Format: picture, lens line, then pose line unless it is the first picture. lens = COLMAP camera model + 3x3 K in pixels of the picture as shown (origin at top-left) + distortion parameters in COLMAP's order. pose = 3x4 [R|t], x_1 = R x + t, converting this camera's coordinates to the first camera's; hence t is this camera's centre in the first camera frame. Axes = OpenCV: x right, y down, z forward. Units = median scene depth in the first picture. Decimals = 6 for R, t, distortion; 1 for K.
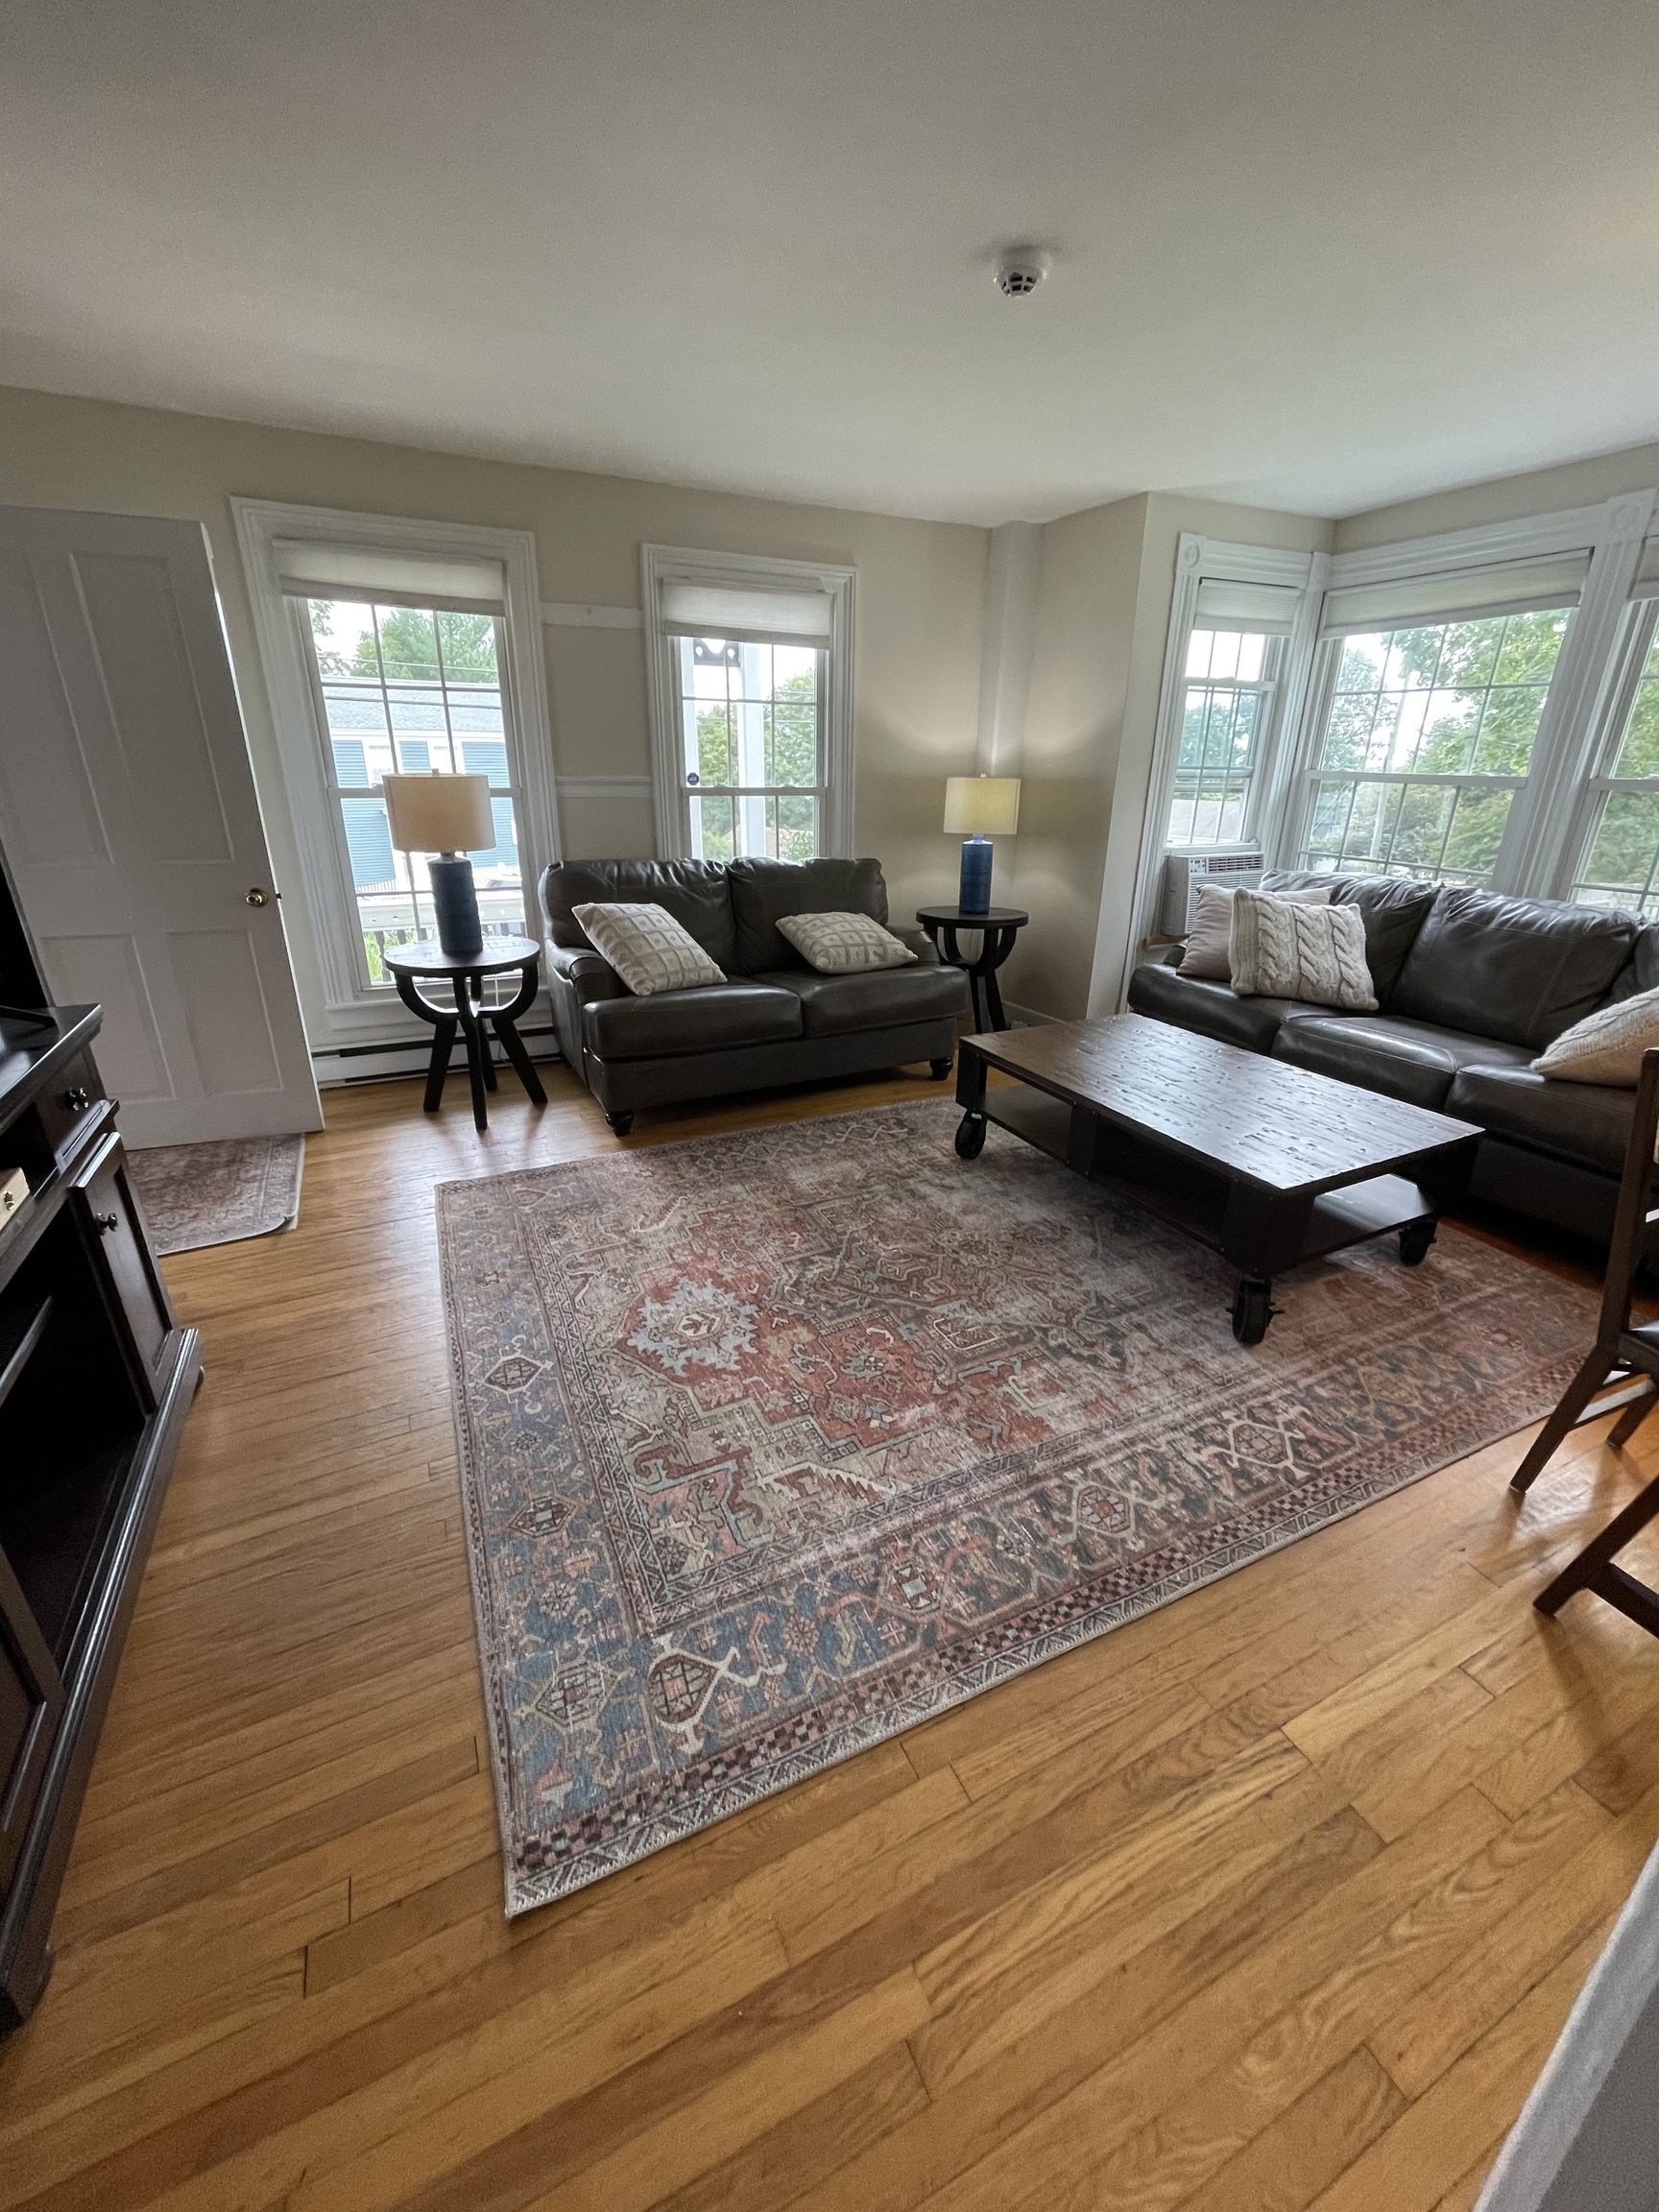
lens RADIAL K [[898.0, 0, 831.9], [0, 898.0, 1105.2], [0, 0, 1]] dist [-0.001150, -0.000078]
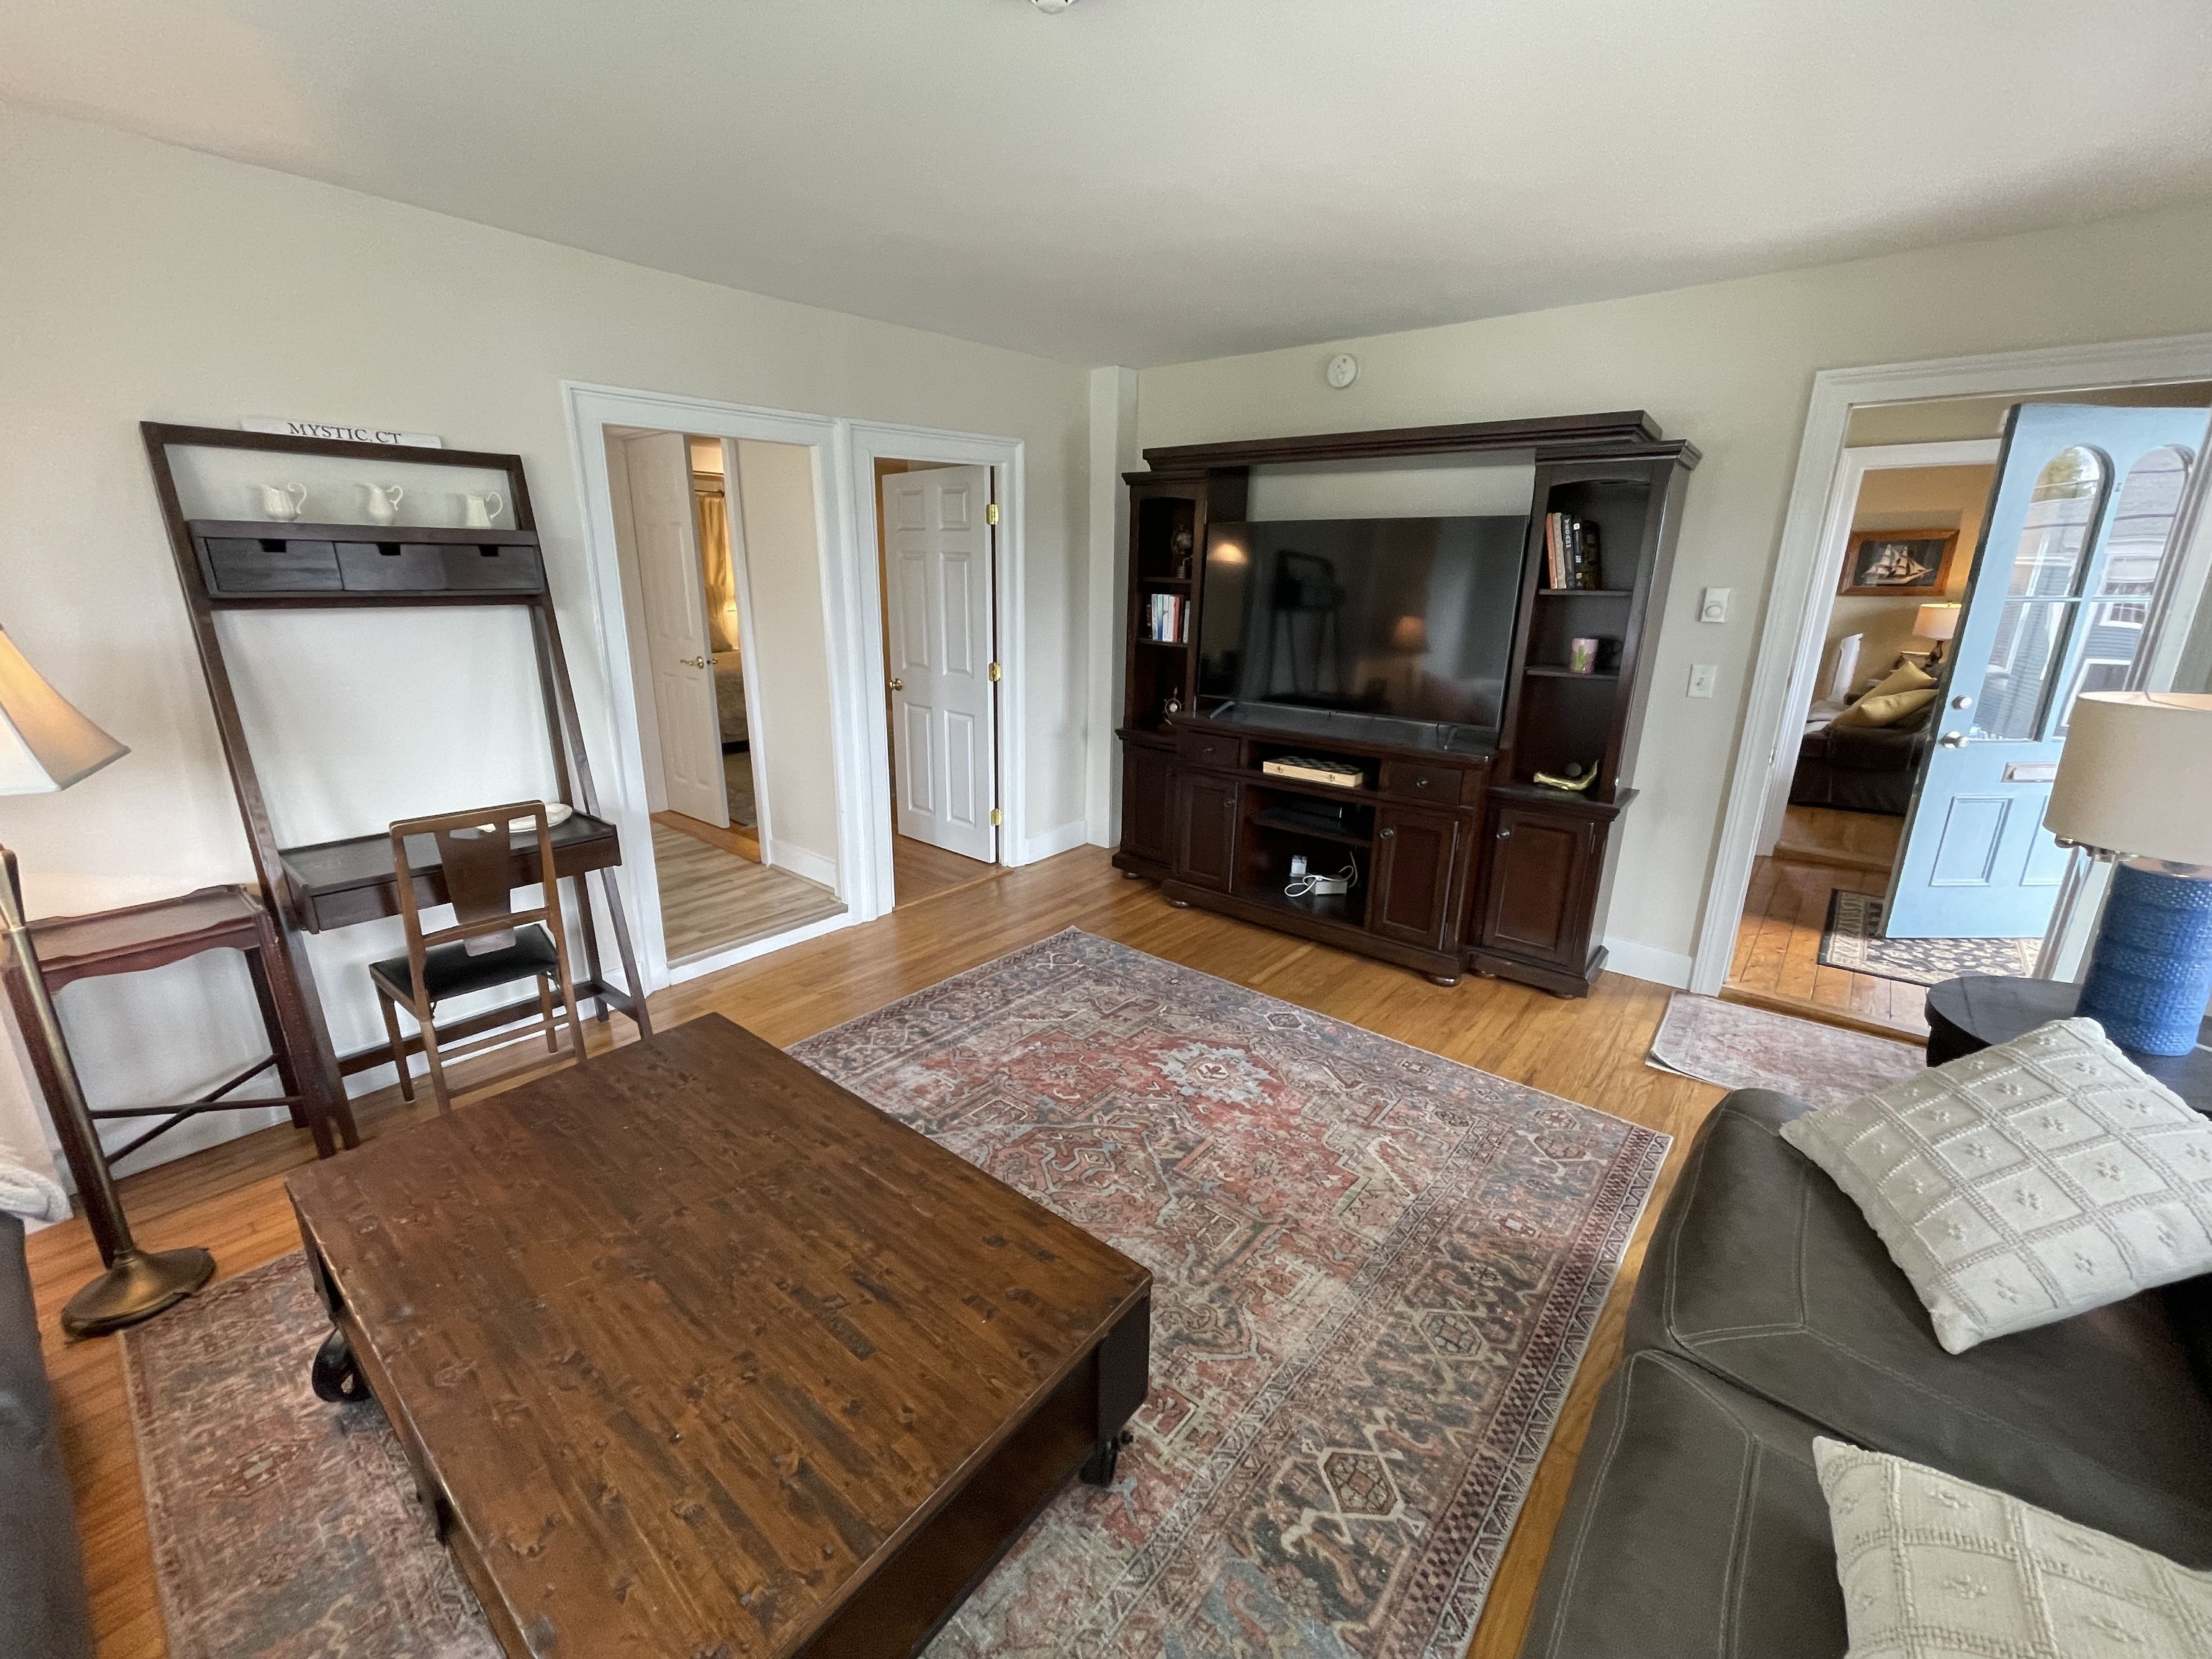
lens RADIAL K [[898.0, 0, 1105.5], [0, 898.0, 828.6], [0, 0, 1]] dist [-0.001150, -0.000078]
pose [[-0.908881, 0.097773, -0.405433, 0.482468], [-0.166097, 0.806850, 0.566925, -0.748475], [0.382554, 0.582609, -0.717091, 1.781594]]
